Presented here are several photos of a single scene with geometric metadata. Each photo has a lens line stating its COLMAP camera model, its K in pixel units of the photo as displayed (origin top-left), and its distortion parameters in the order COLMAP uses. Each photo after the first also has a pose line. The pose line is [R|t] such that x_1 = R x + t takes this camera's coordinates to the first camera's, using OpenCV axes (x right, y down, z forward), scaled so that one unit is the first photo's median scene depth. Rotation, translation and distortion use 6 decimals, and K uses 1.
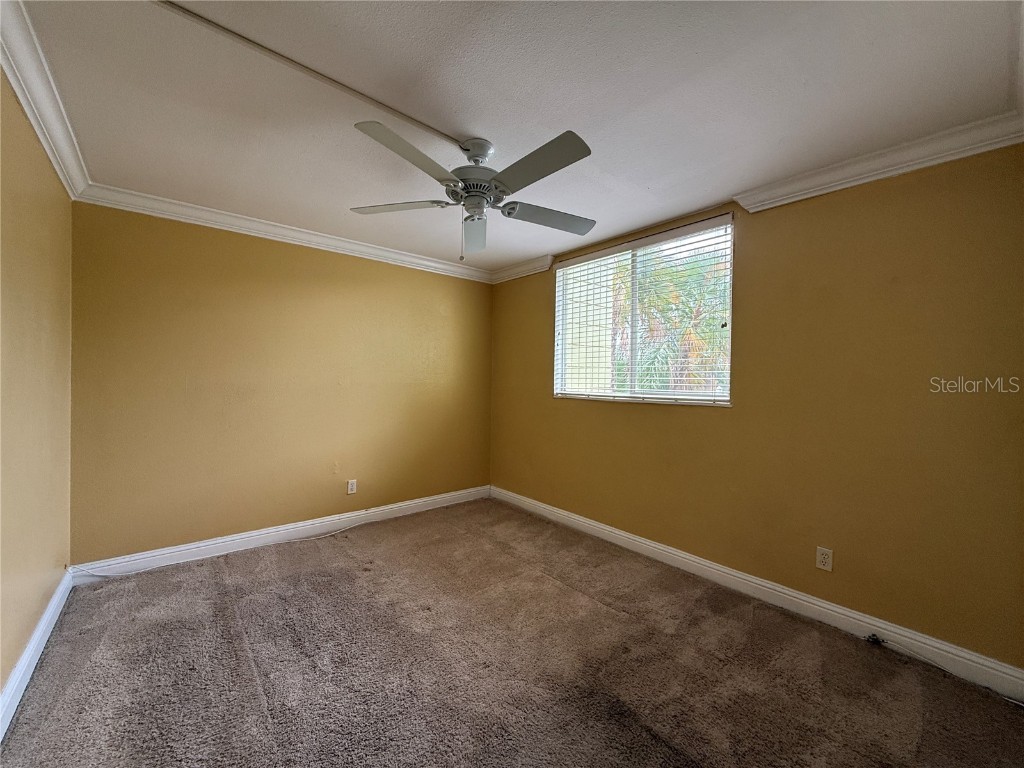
lens RADIAL K [[408.7, 0, 510.0], [0, 408.7, 382.4], [0, 0, 1]] dist [0.001079, -0.000029]
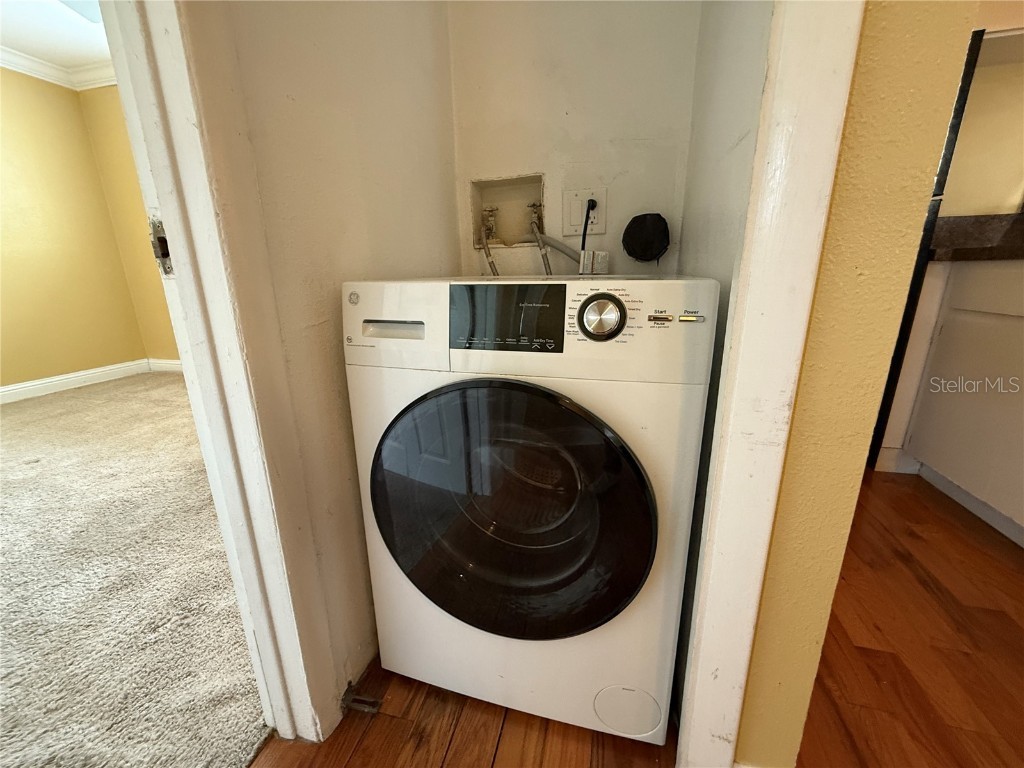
lens RADIAL K [[406.4, 0, 508.1], [0, 406.4, 382.2], [0, 0, 1]] dist [-0.001646, -0.000053]
pose [[0.816674, -0.181934, 0.547670, 0.148794], [0.032632, 0.962046, 0.270929, 0.143067], [-0.576175, -0.203389, 0.791615, -0.205369]]
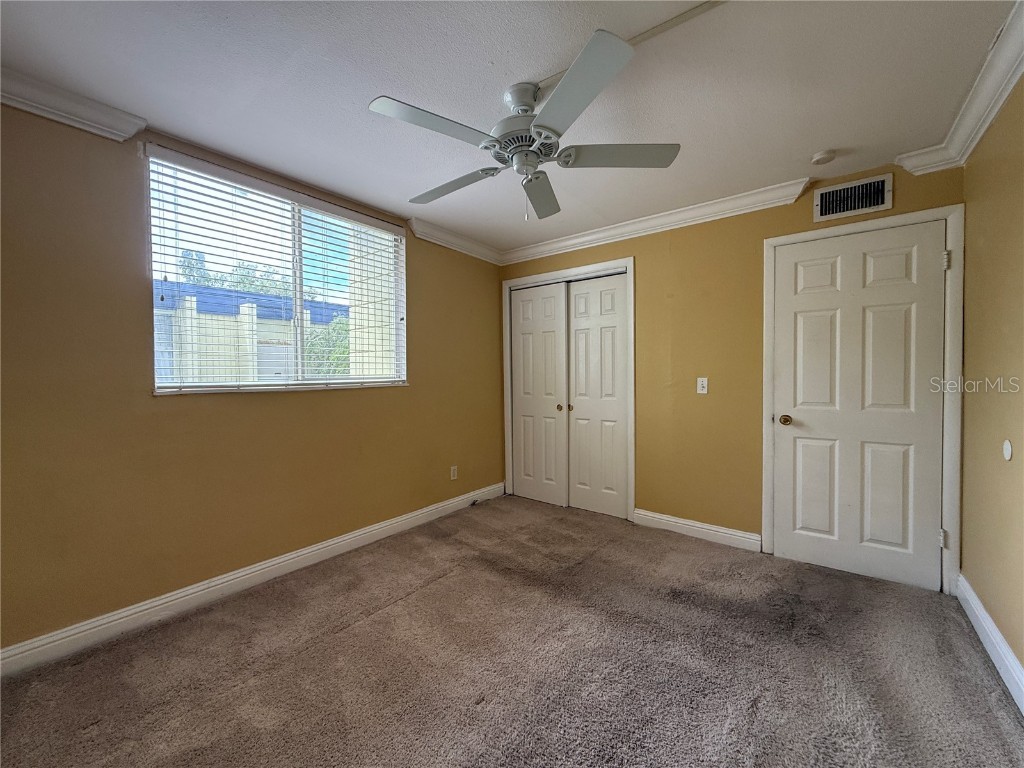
lens RADIAL K [[391.0, 0, 524.4], [0, 391.0, 378.3], [0, 0, 1]] dist [-0.001362, -0.000169]
pose [[-0.205469, -0.034690, 0.978049, -0.640025], [0.000358, 0.999369, 0.035522, -0.004655], [-0.978664, 0.007648, -0.205327, 0.817643]]
